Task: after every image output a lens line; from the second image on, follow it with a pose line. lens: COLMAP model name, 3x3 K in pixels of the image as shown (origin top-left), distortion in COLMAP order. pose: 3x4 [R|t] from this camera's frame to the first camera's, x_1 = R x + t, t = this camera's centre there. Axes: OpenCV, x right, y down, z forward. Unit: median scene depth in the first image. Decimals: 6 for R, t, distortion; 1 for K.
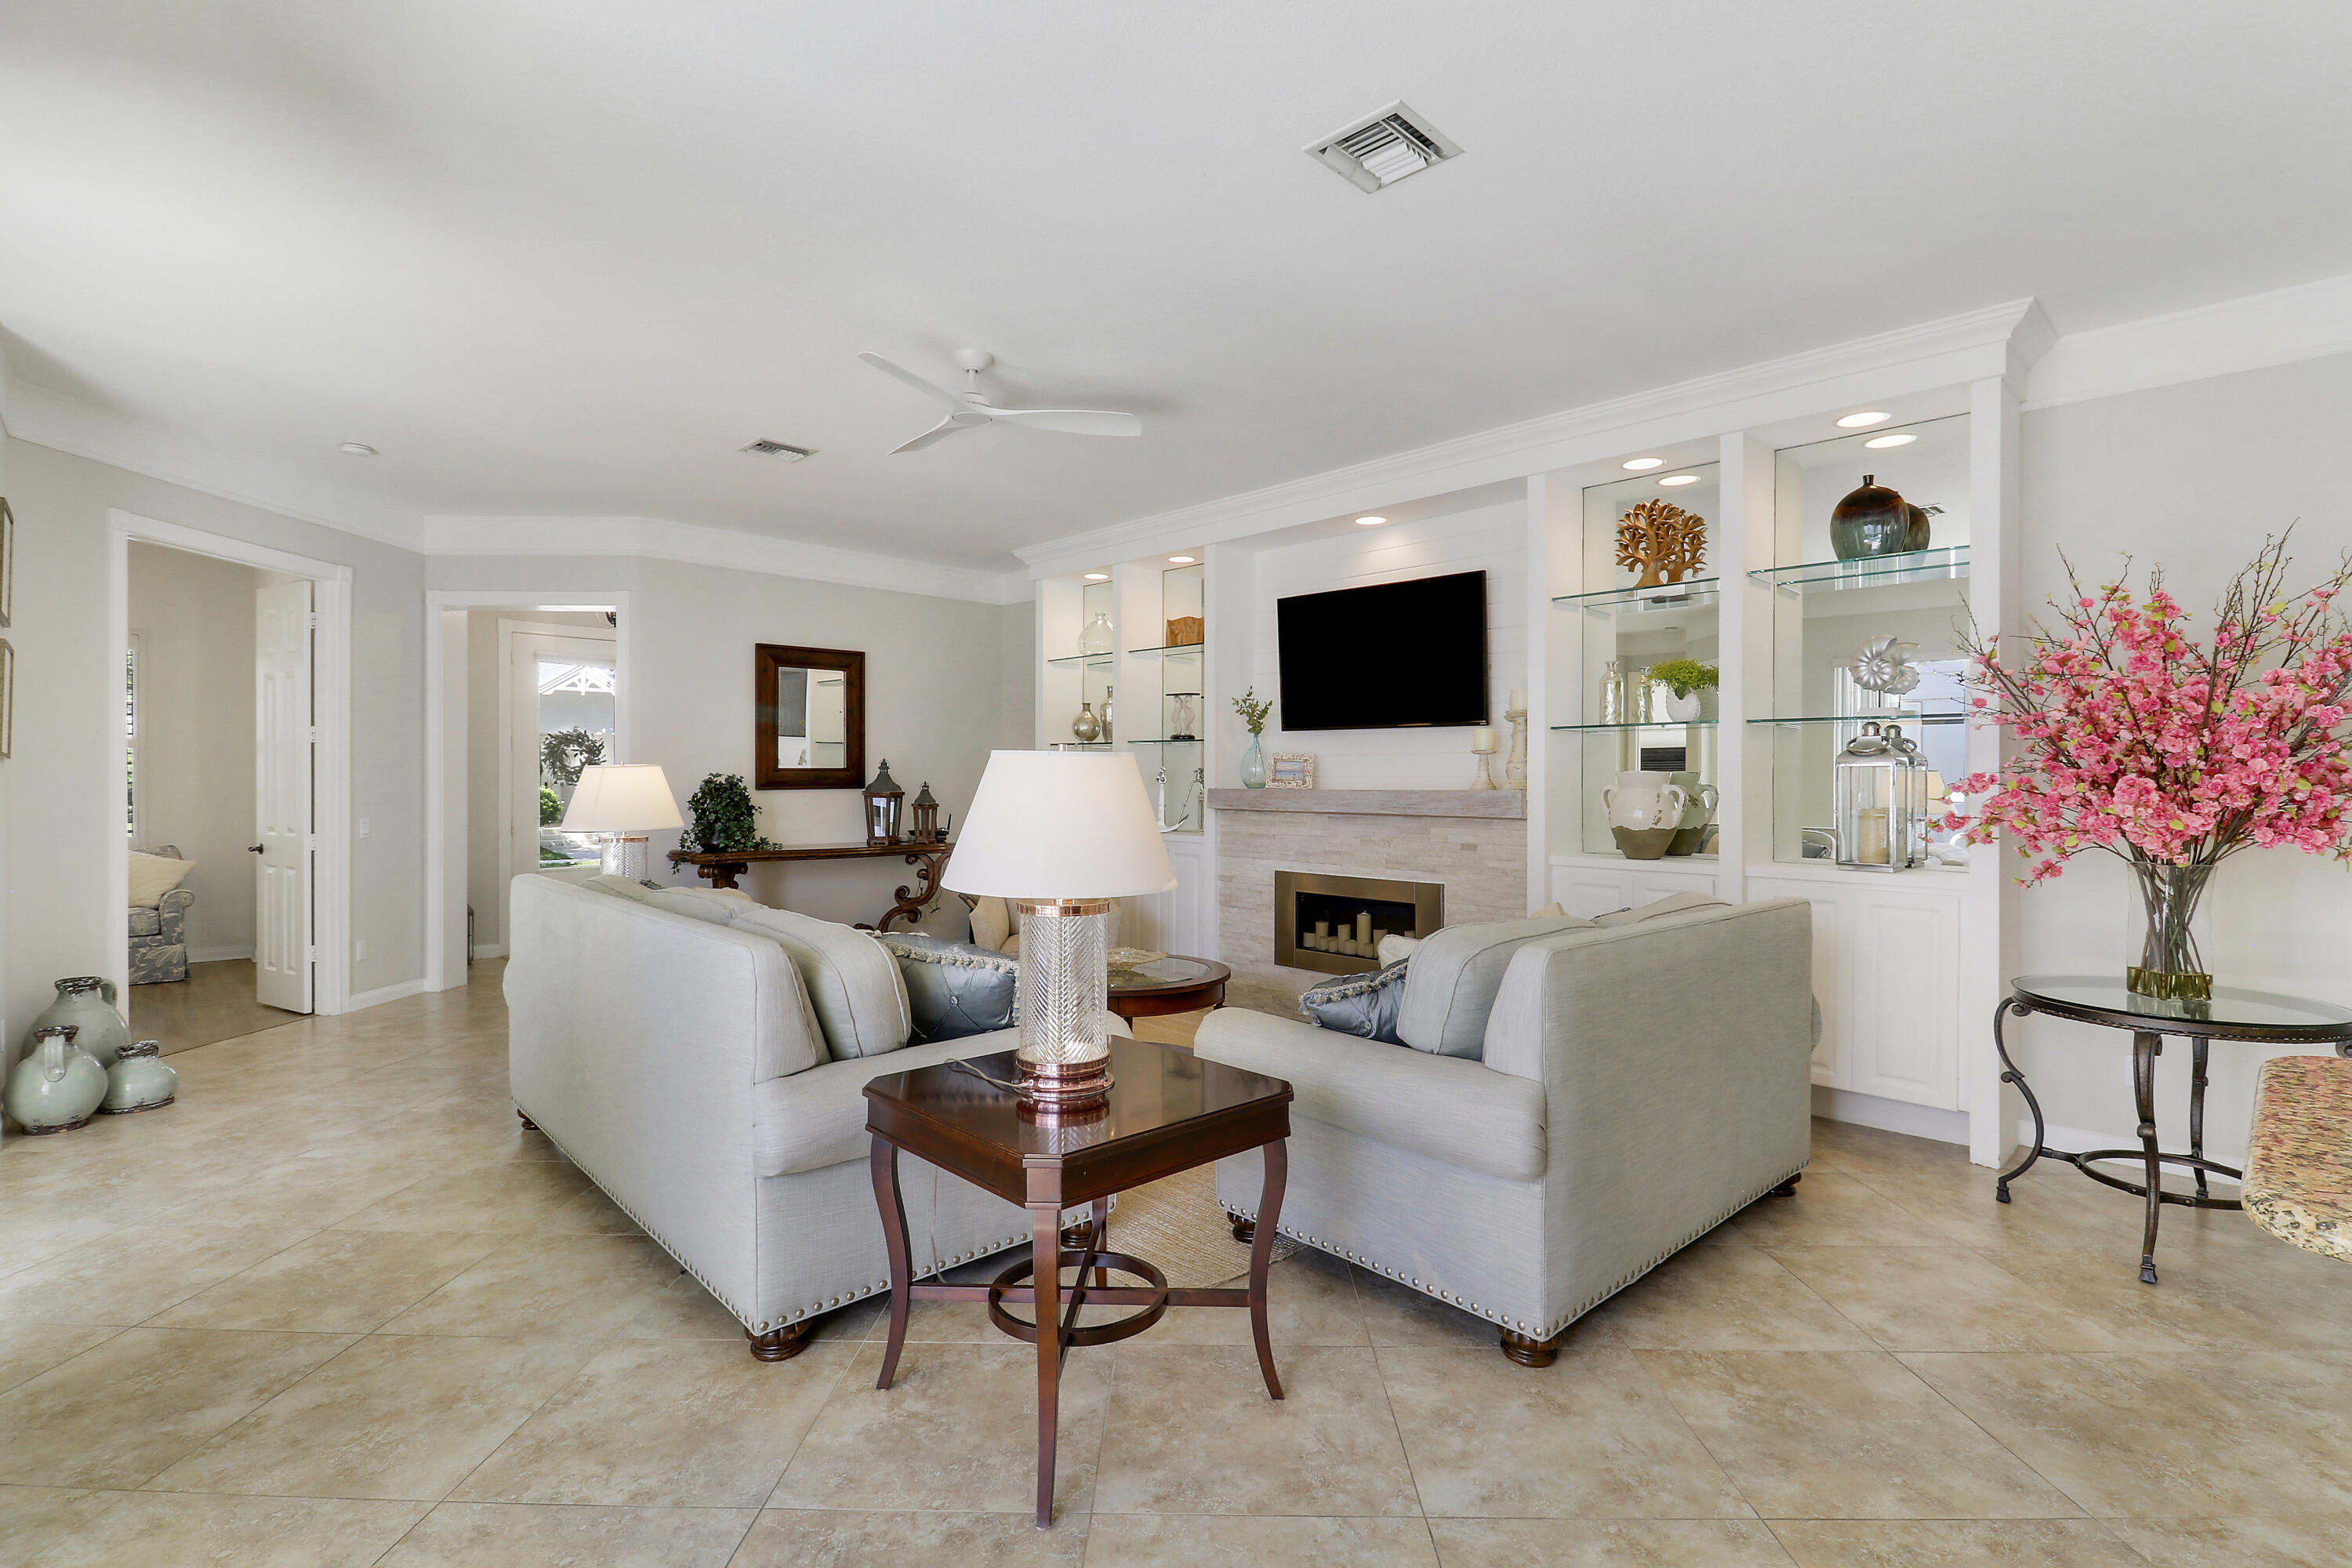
lens RADIAL K [[1087.3, 0, 1179.2], [0, 1087.3, 788.4], [0, 0, 1]] dist [-0.002182, -0.011873]
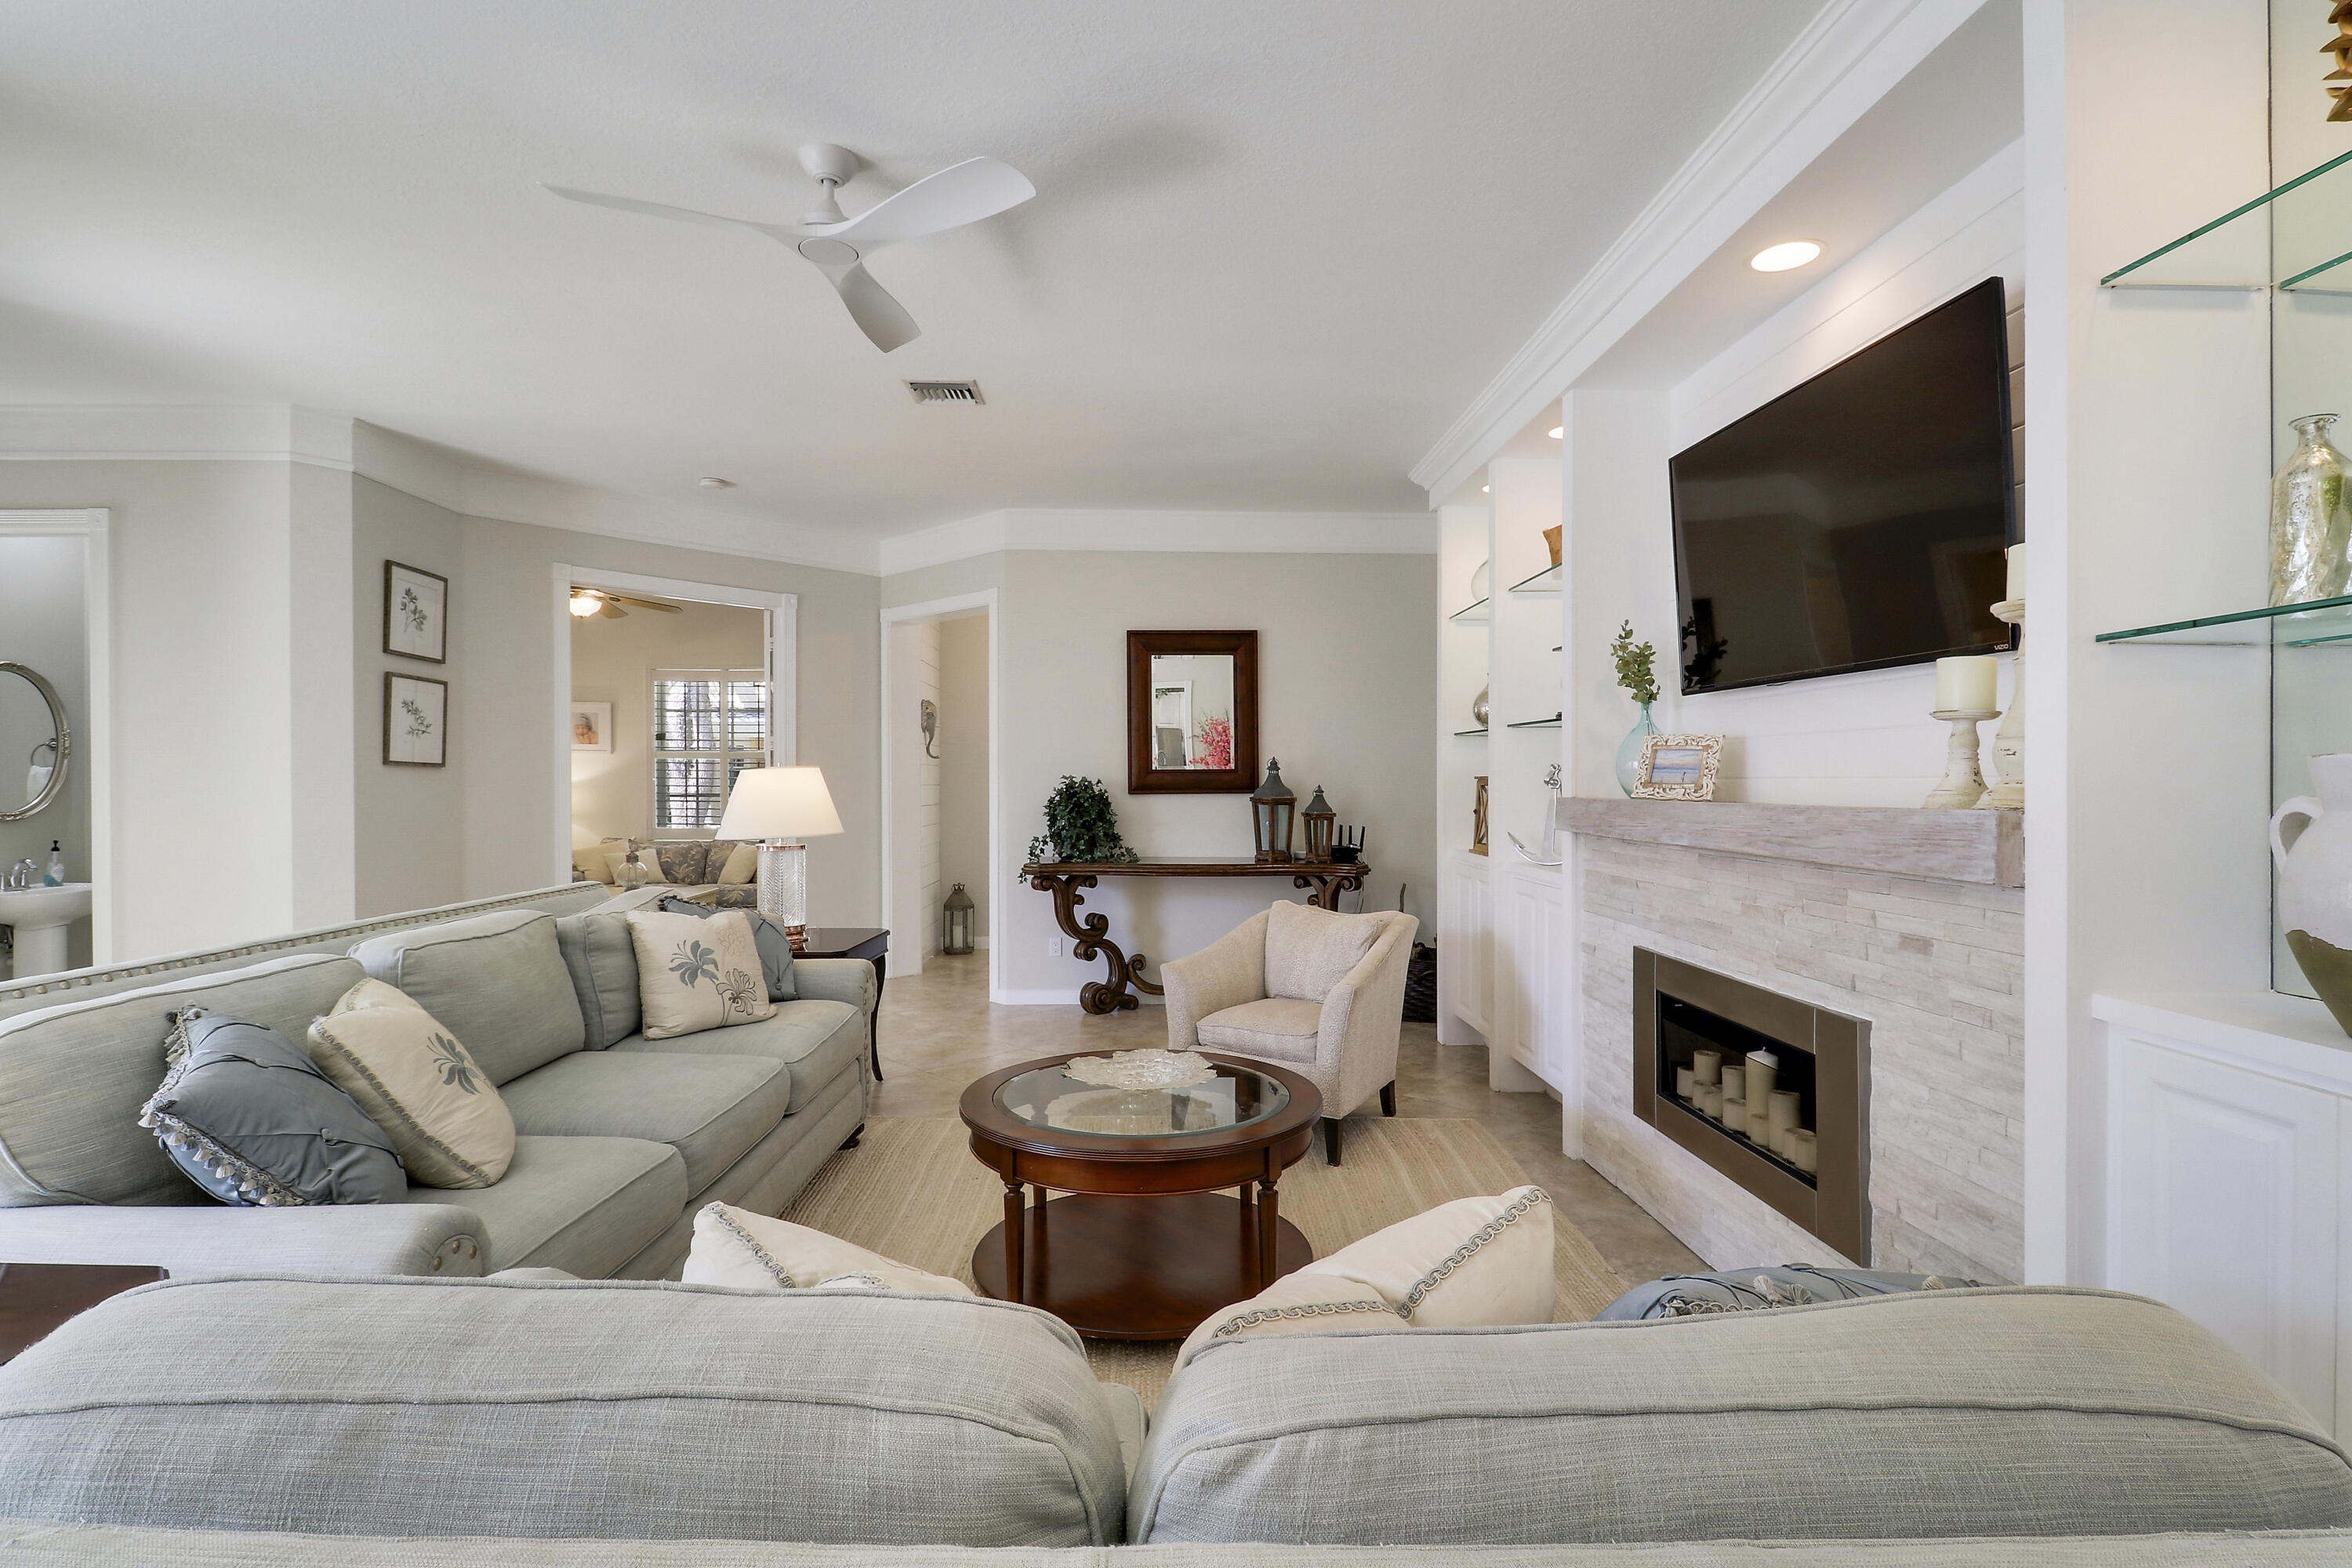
lens RADIAL K [[1087.3, 0, 1175.4], [0, 1087.3, 786.9], [0, 0, 1]] dist [-0.002182, -0.011873]
pose [[0.742664, 0.002022, -0.669662, 0.331998], [-0.004255, 0.999990, -0.001699, -0.004680], [0.669651, 0.004111, 0.742664, 0.498045]]
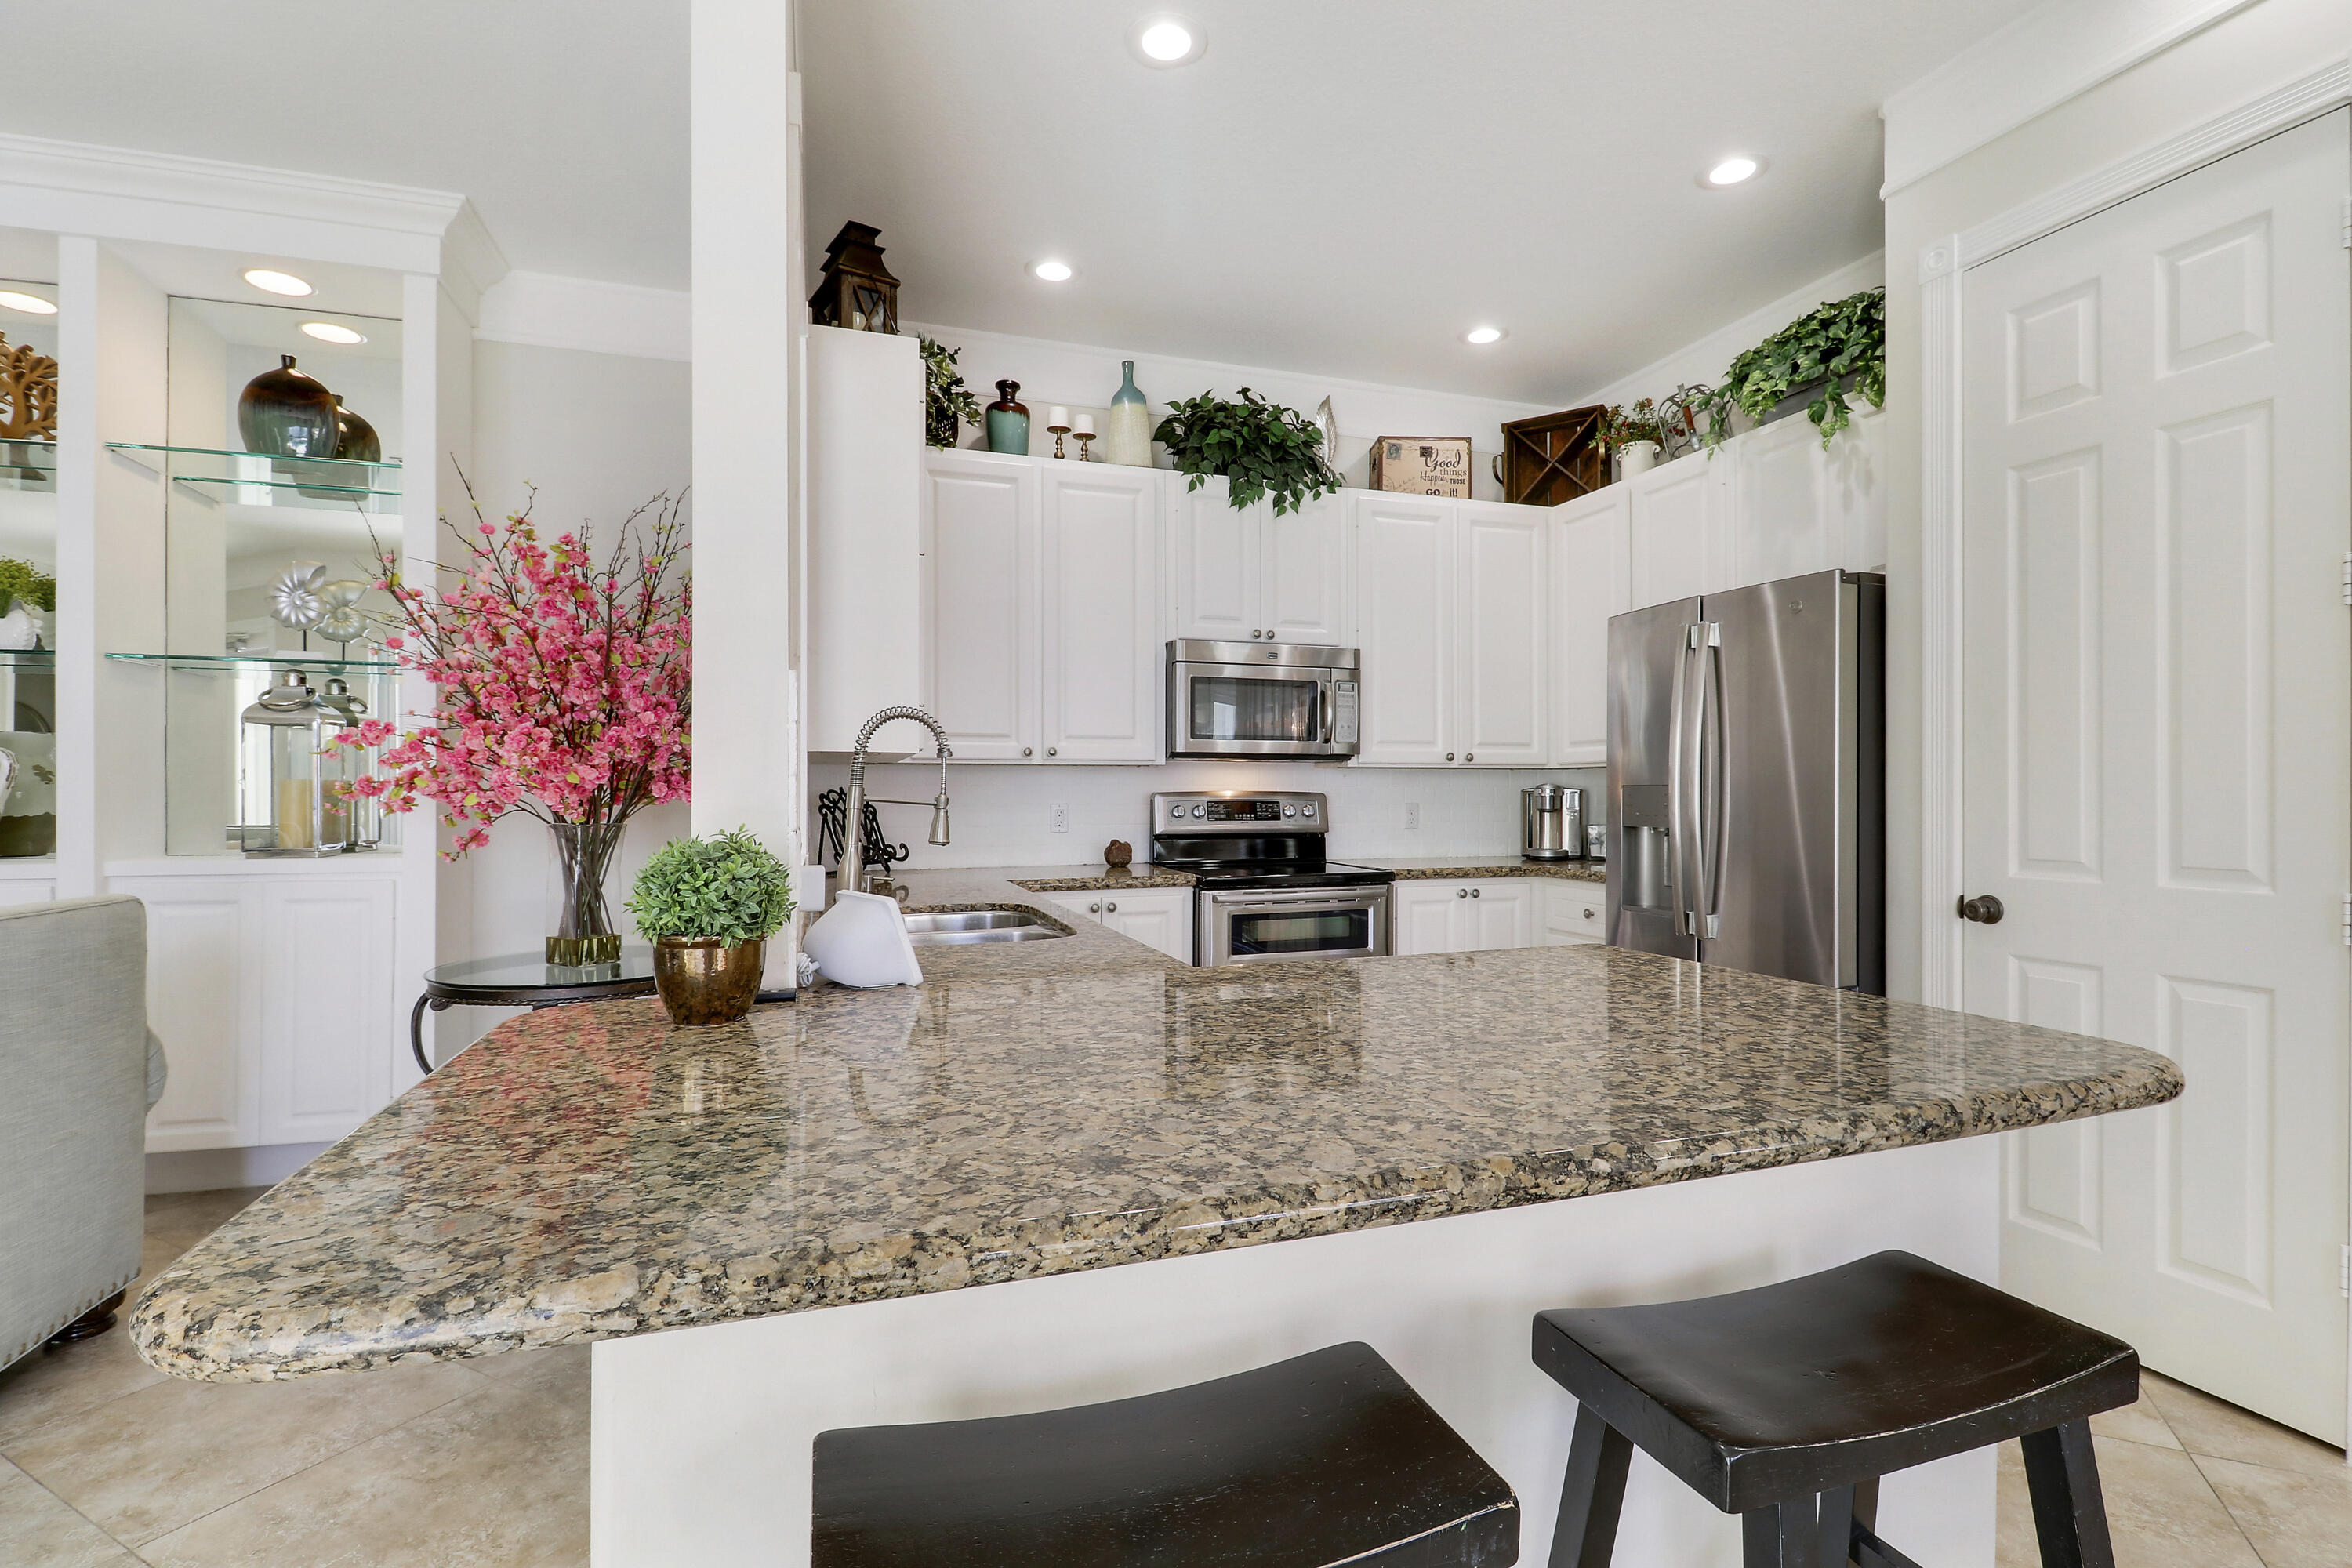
lens RADIAL K [[1087.3, 0, 1155.4], [0, 1087.3, 799.5], [0, 0, 1]] dist [-0.002182, -0.011873]
pose [[0.426087, -0.011238, 0.904612, 0.152969], [0.007967, 0.999931, 0.008670, 0.025454], [-0.904647, 0.003513, 0.426147, 0.074537]]
